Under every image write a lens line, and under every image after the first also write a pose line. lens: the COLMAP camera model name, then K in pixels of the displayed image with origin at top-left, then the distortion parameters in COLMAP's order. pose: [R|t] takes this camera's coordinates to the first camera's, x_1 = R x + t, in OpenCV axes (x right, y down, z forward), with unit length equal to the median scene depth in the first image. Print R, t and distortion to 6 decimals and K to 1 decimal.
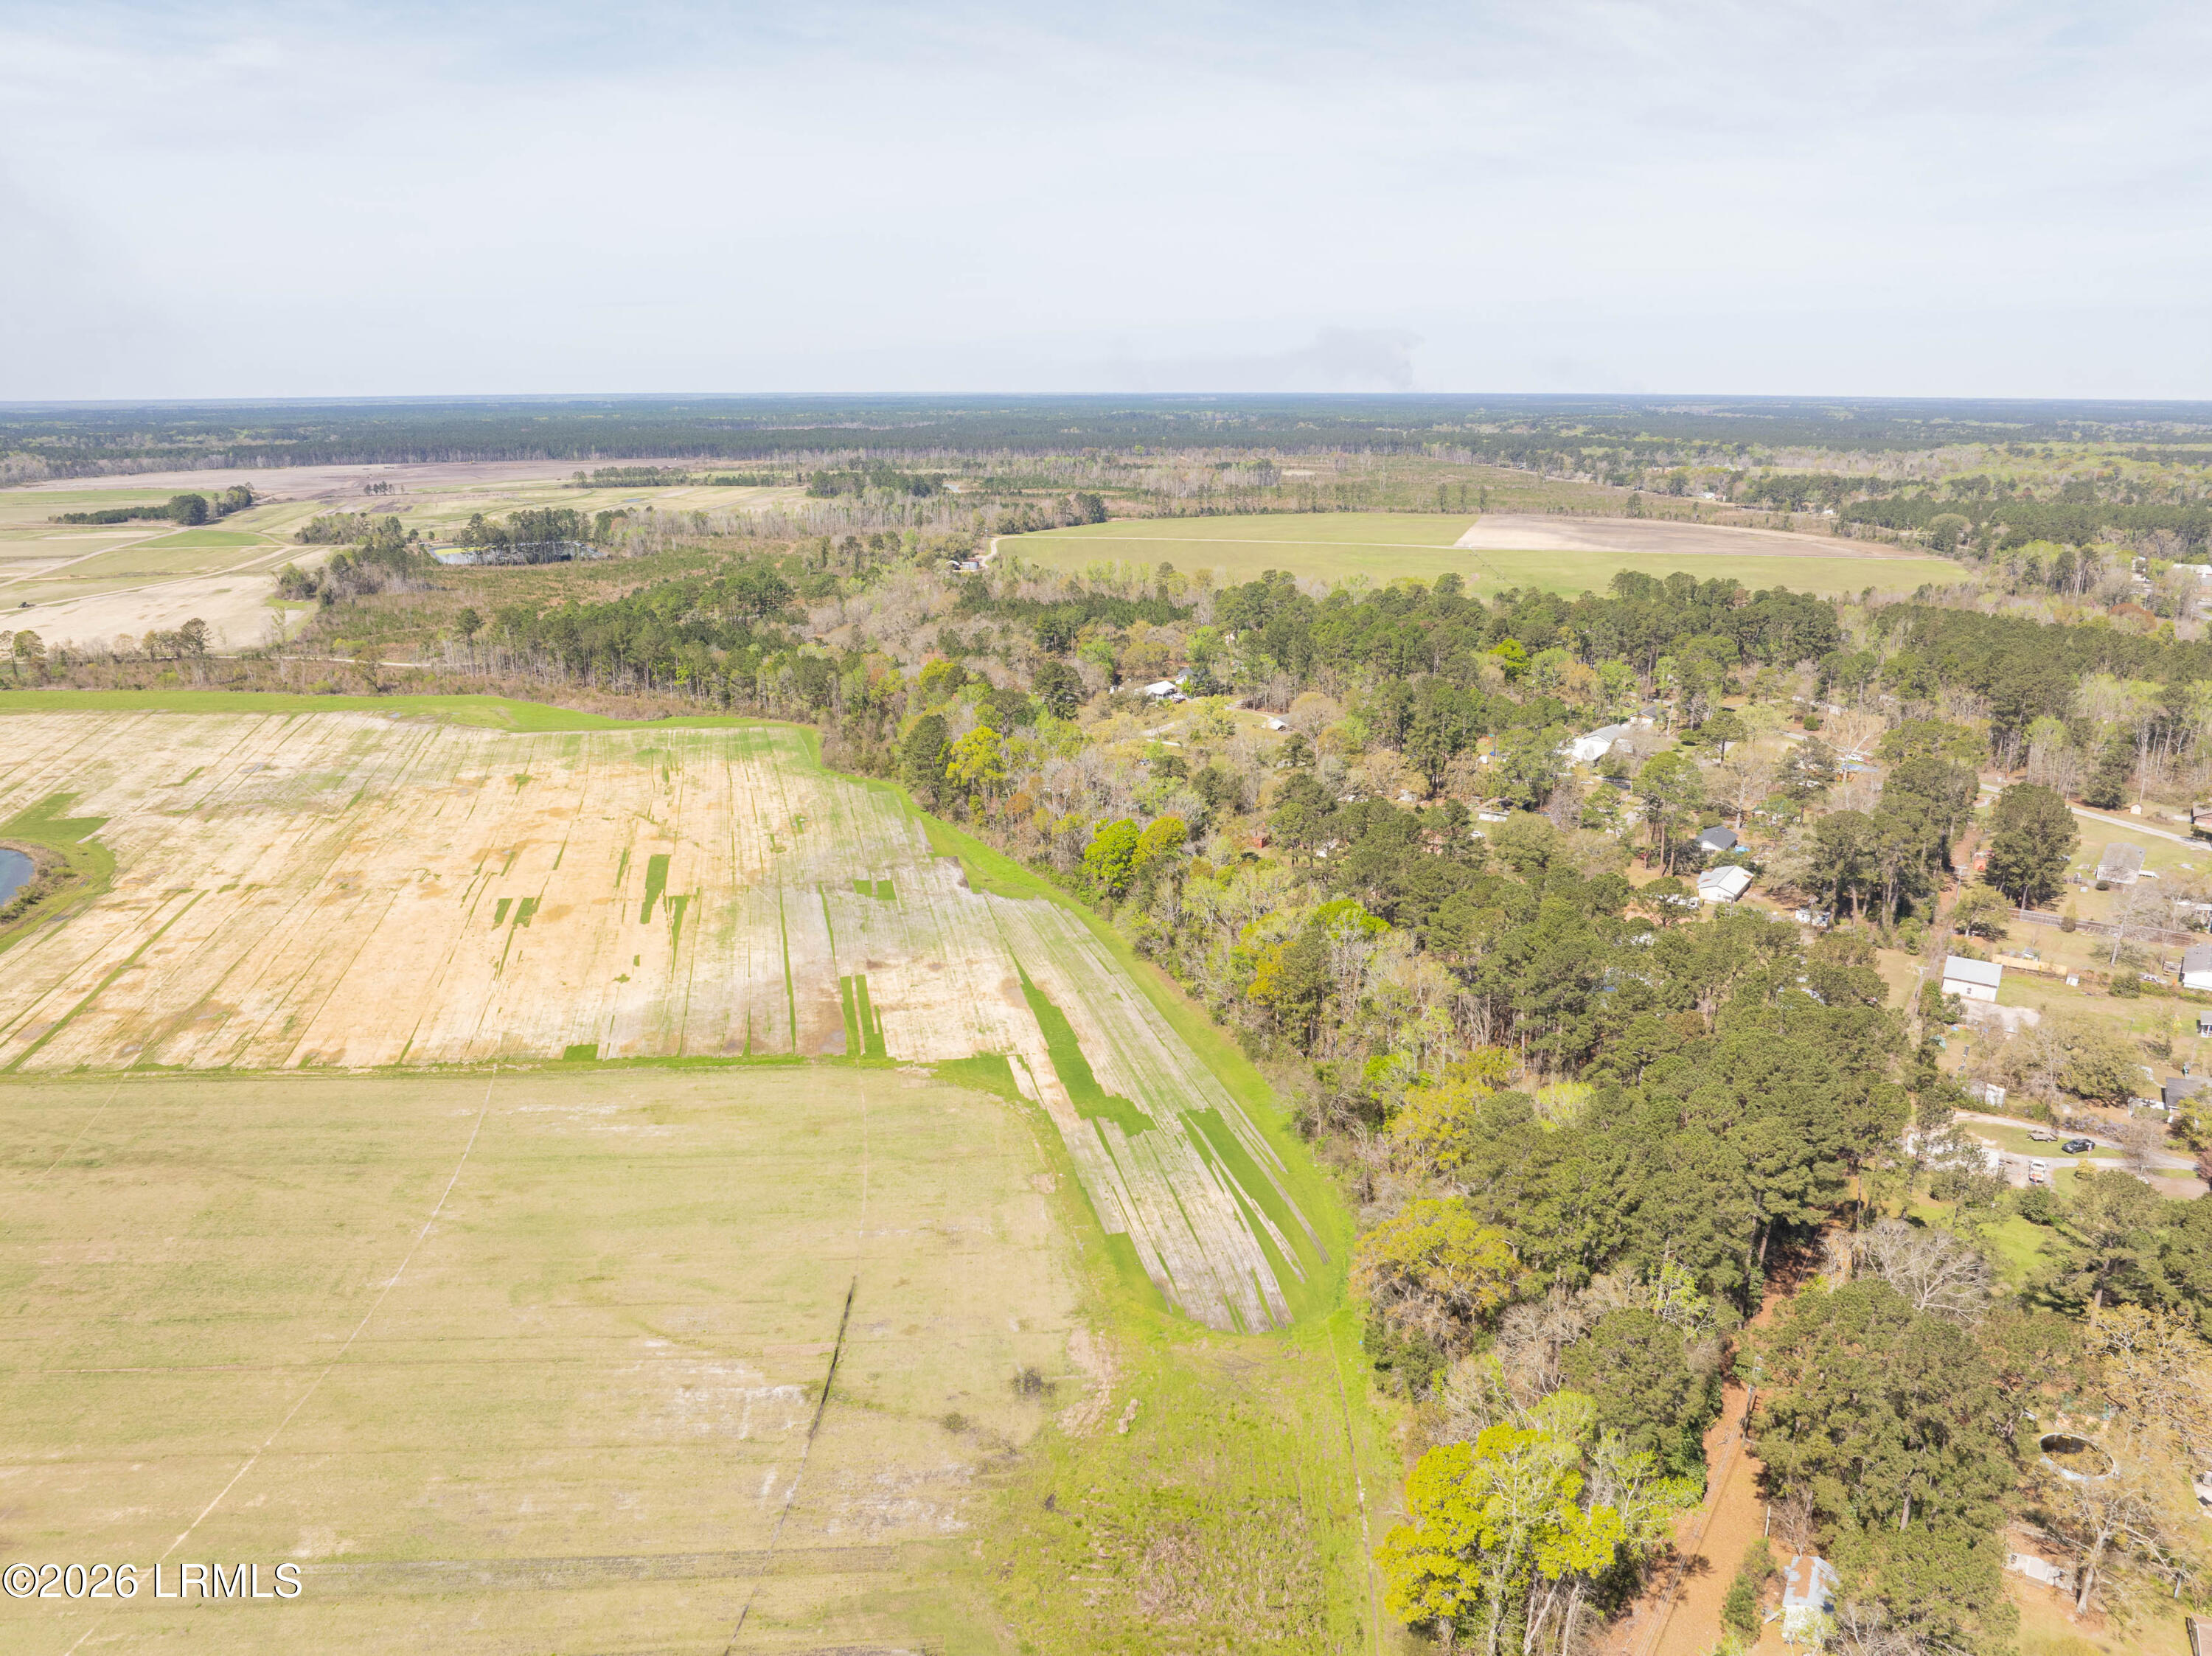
lens RADIAL K [[1559.6, 0, 1116.9], [0, 1559.6, 823.8], [0, 0, 1]] dist [-0.045034, 0.012692]
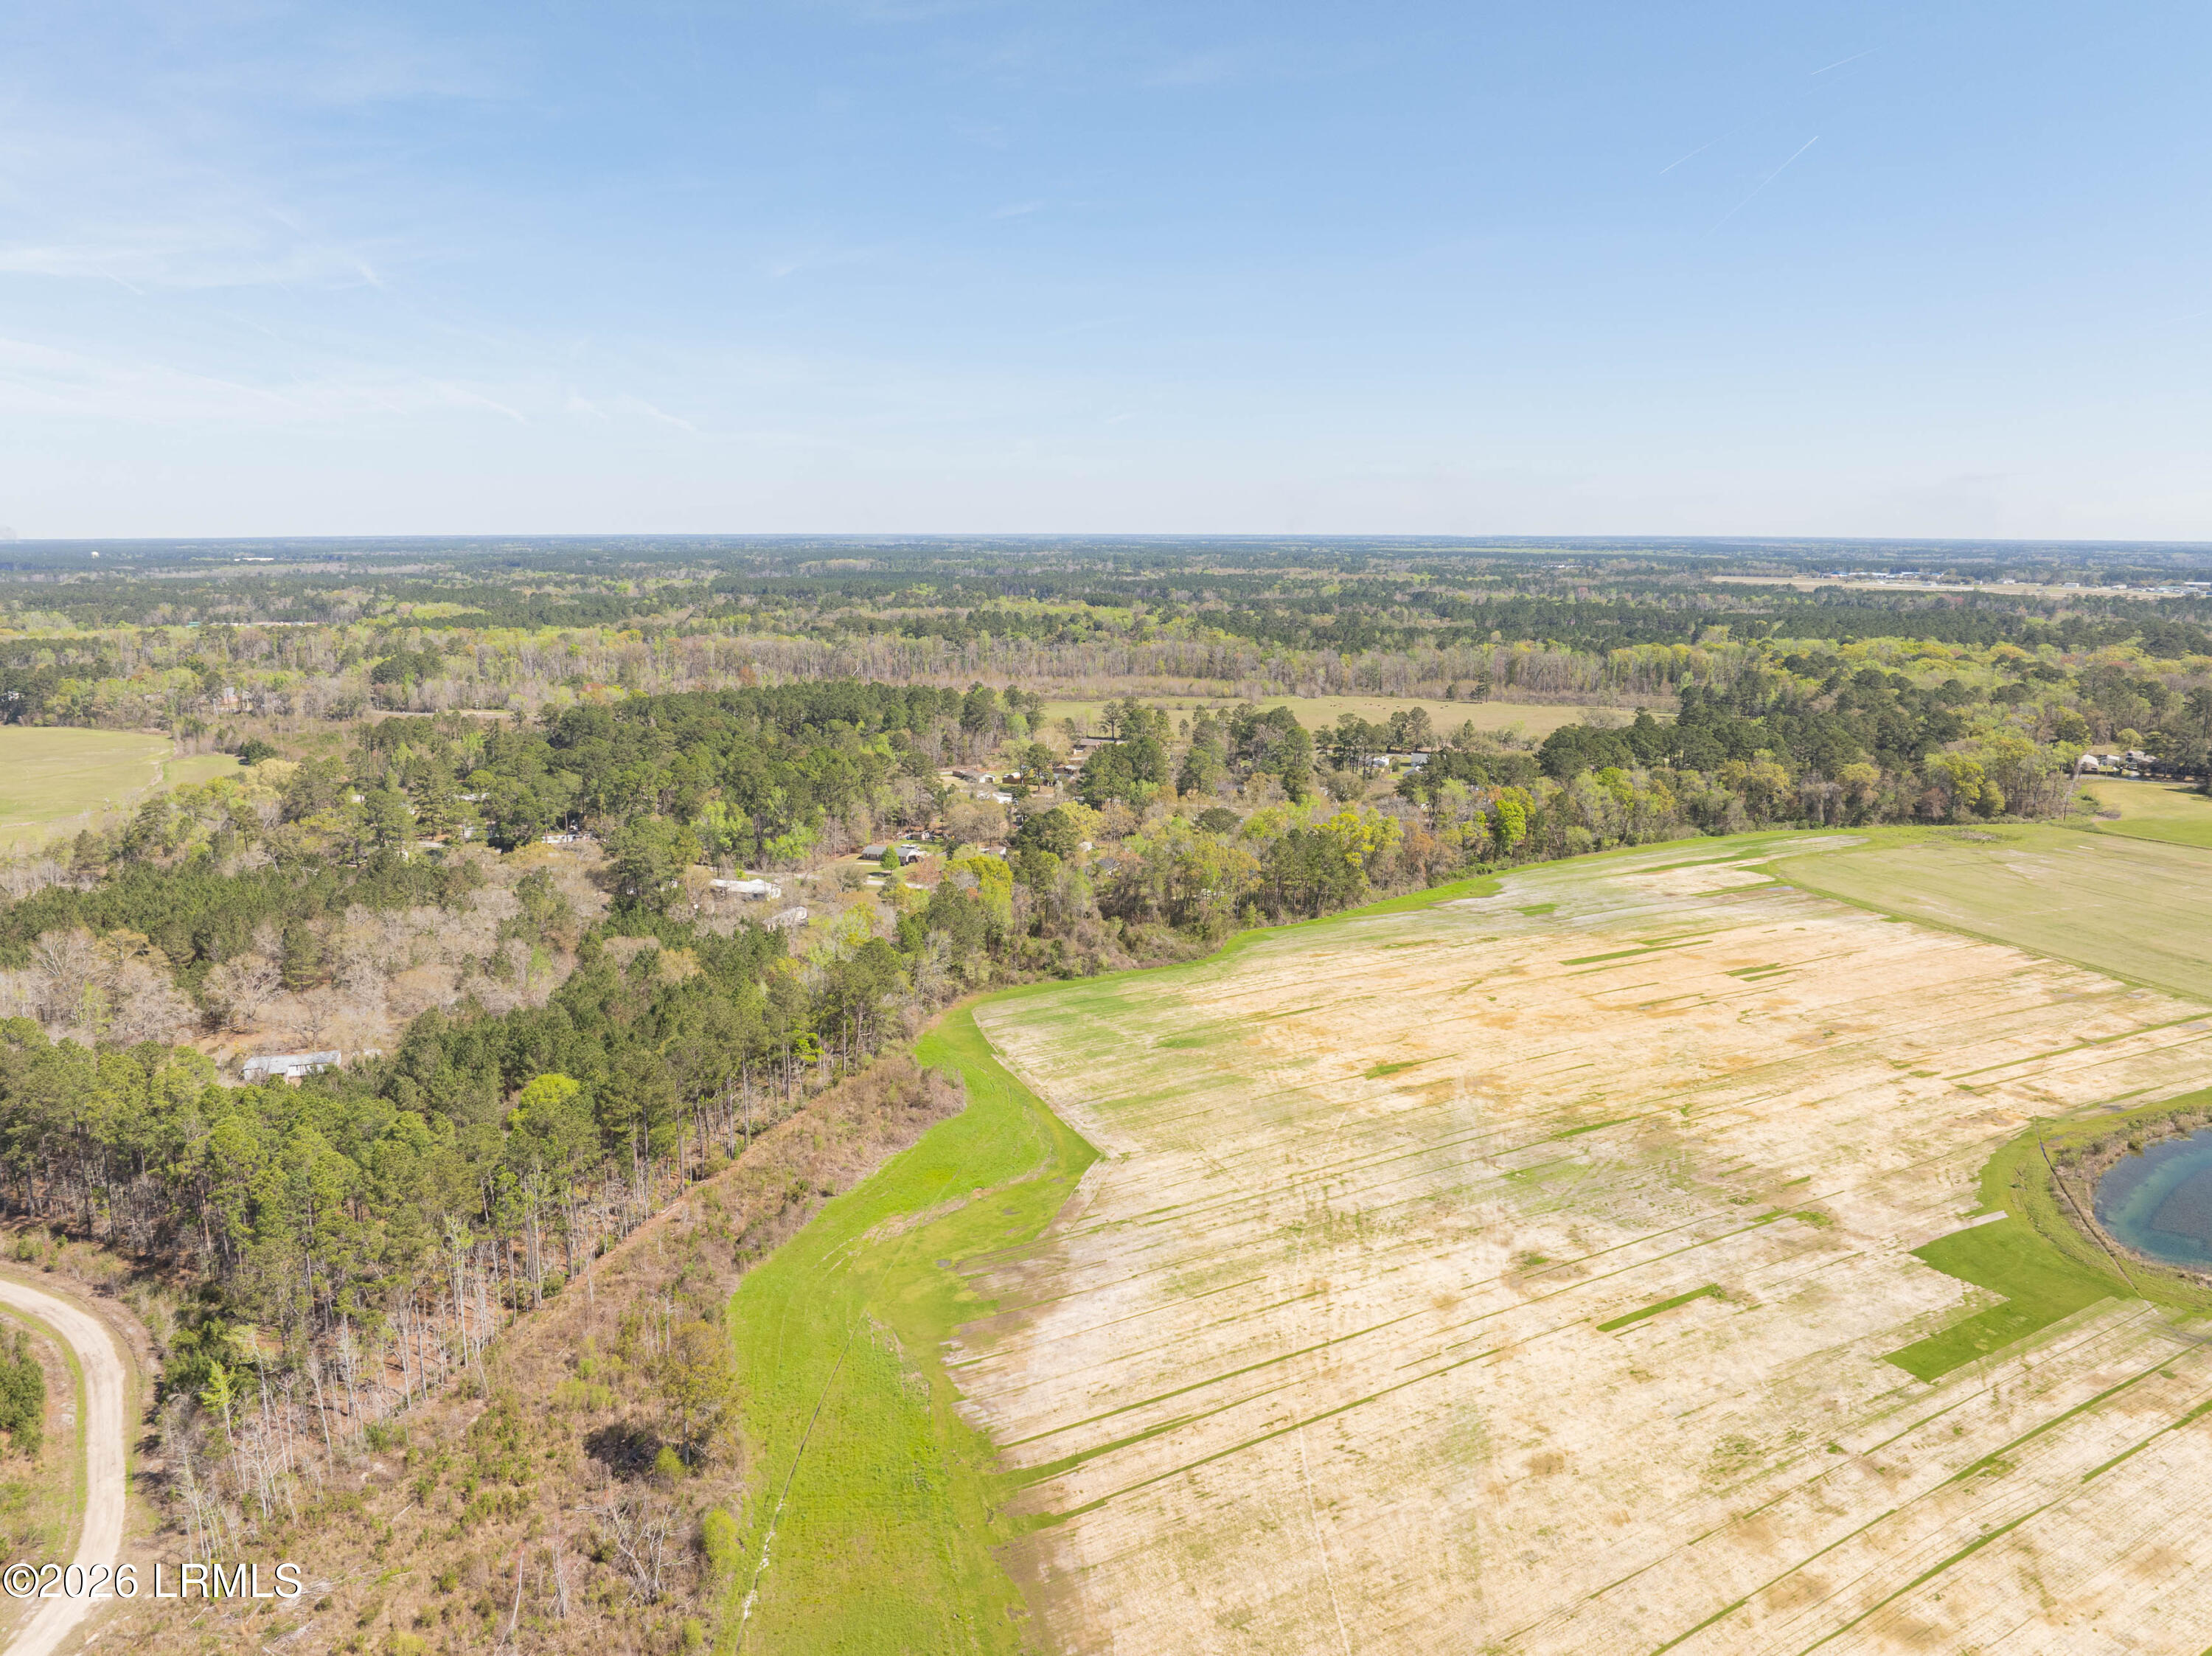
lens RADIAL K [[1559.6, 0, 1126.2], [0, 1559.6, 832.5], [0, 0, 1]] dist [-0.045034, 0.012692]
pose [[-0.251504, -0.187344, 0.949551, -1.225863], [0.261086, 0.931584, 0.252952, -0.411064], [-0.931976, 0.311533, -0.185384, 1.488481]]
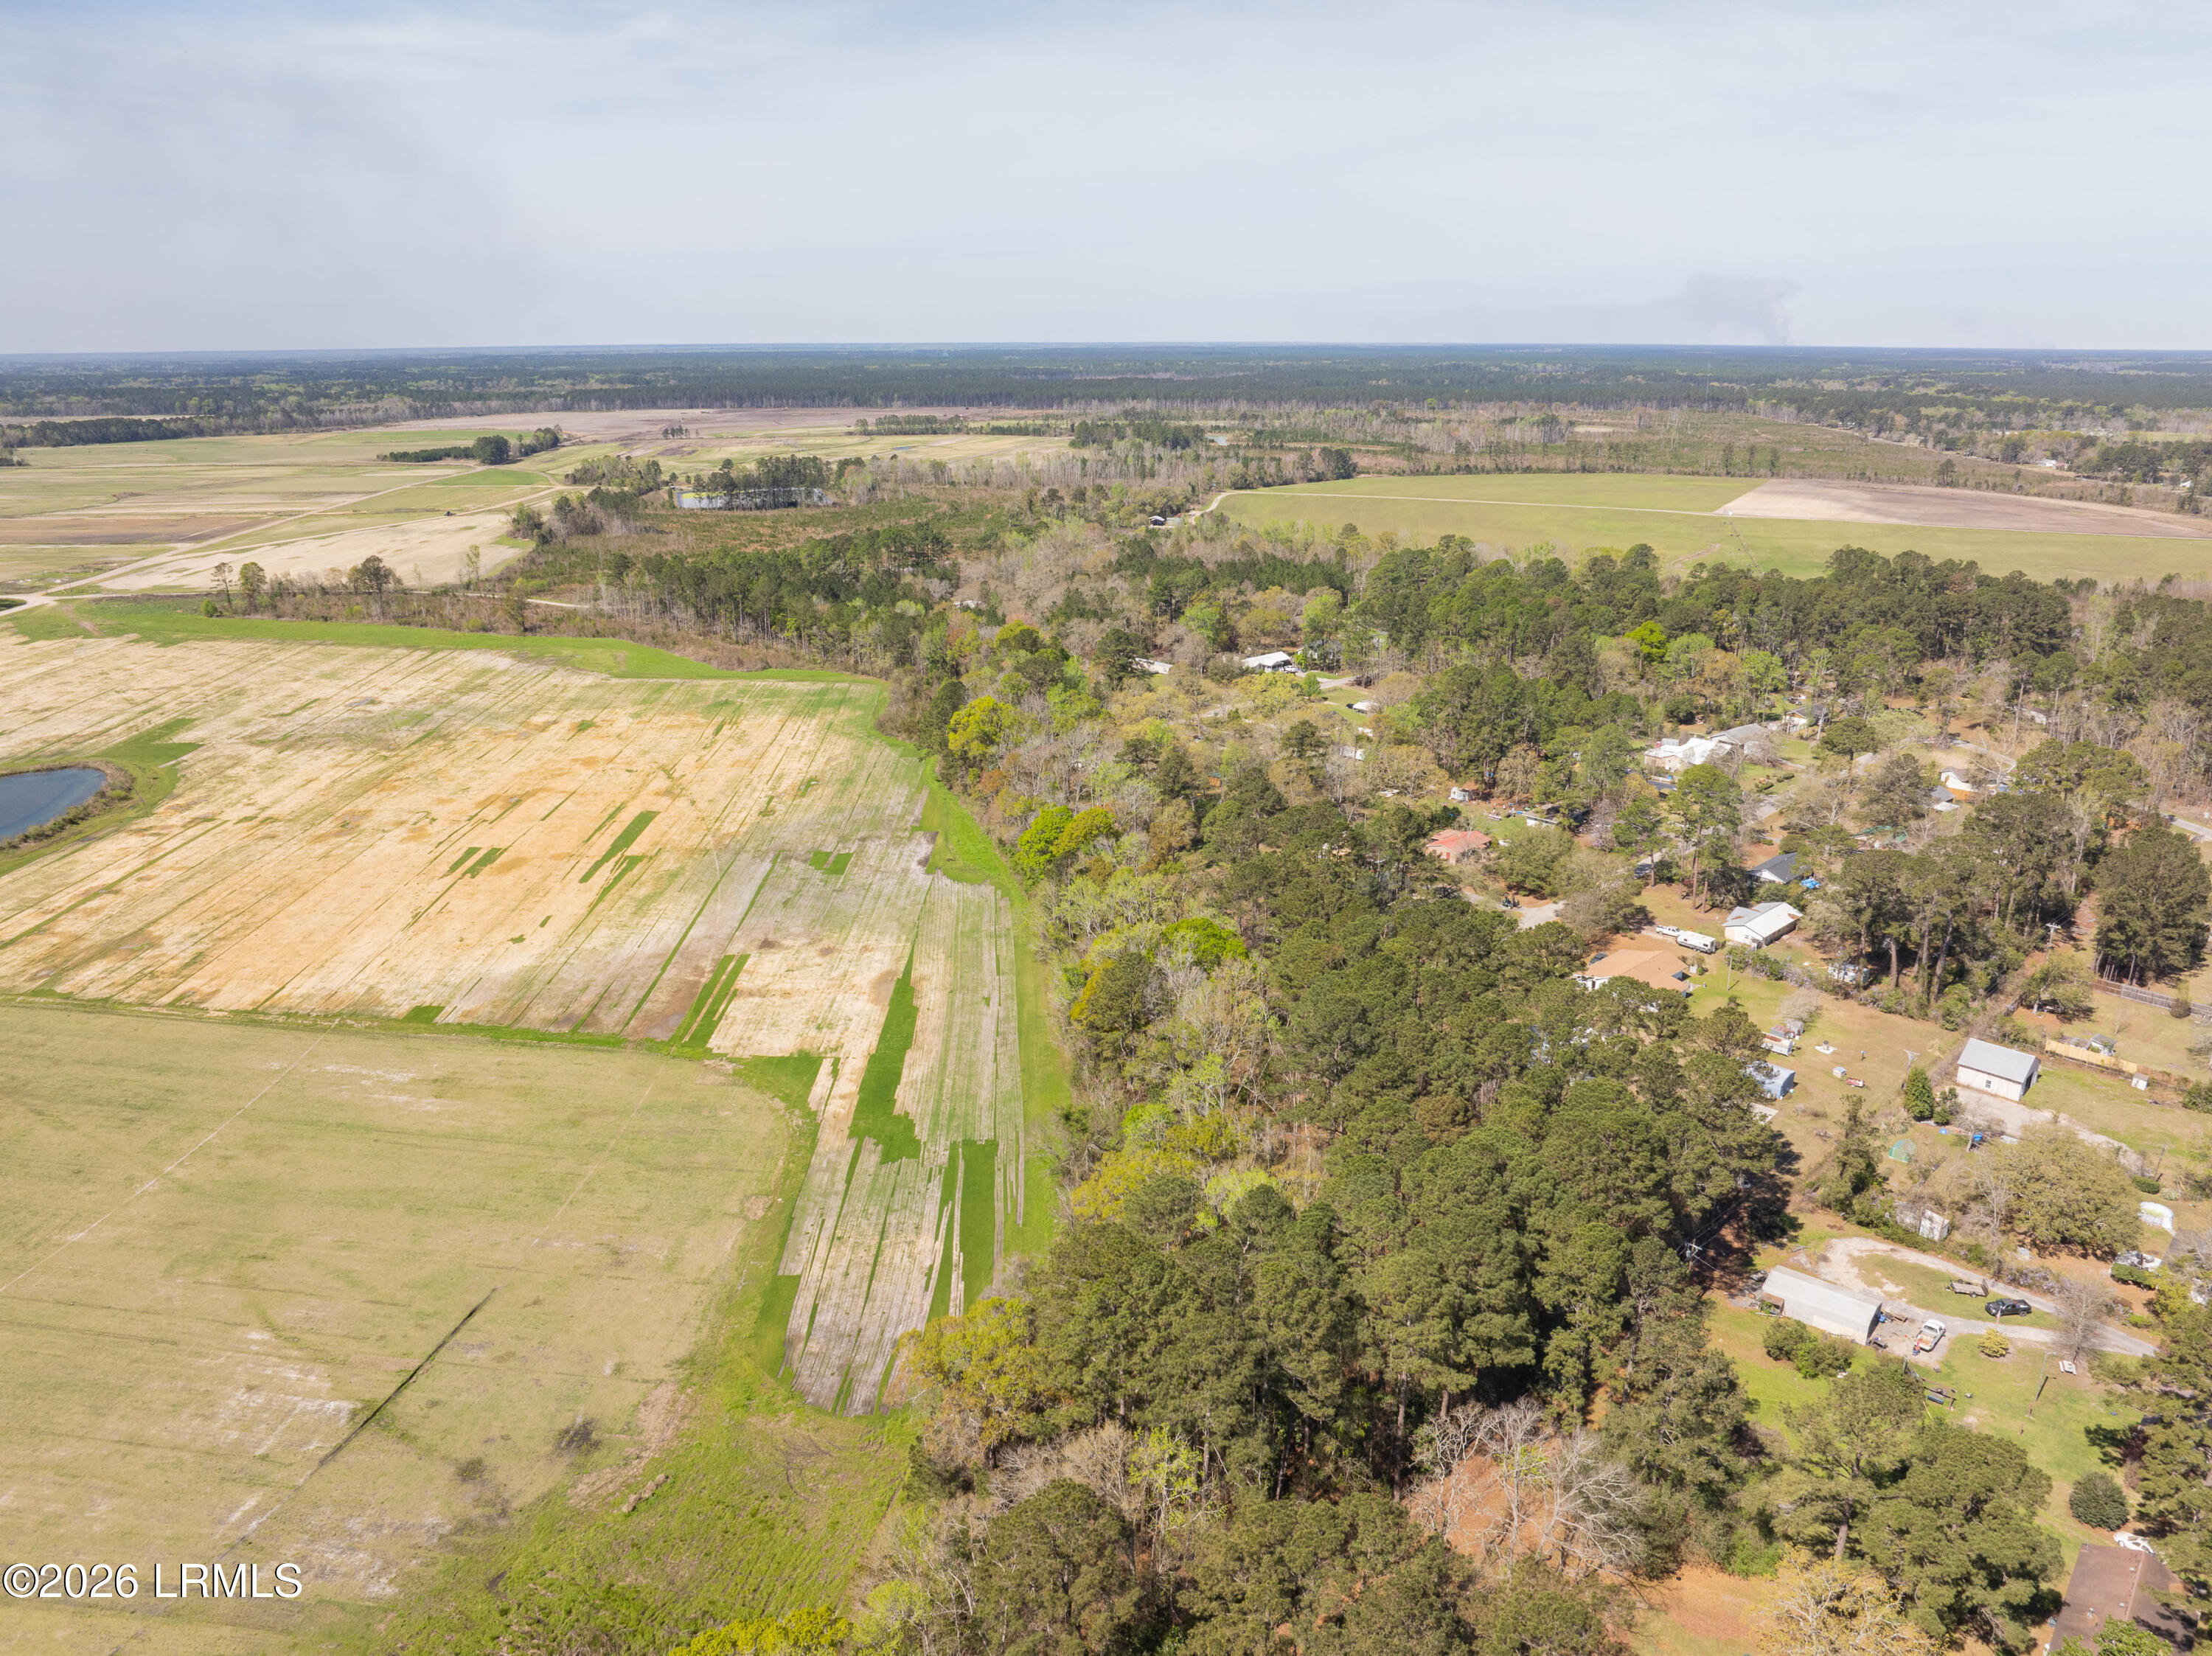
lens RADIAL K [[1559.6, 0, 1116.1], [0, 1559.6, 827.2], [0, 0, 1]] dist [-0.045034, 0.012692]
pose [[0.977107, 0.062871, -0.203246, 0.207515], [-0.056367, 0.997700, 0.037637, -0.025148], [0.205145, -0.025319, 0.978404, 0.091413]]
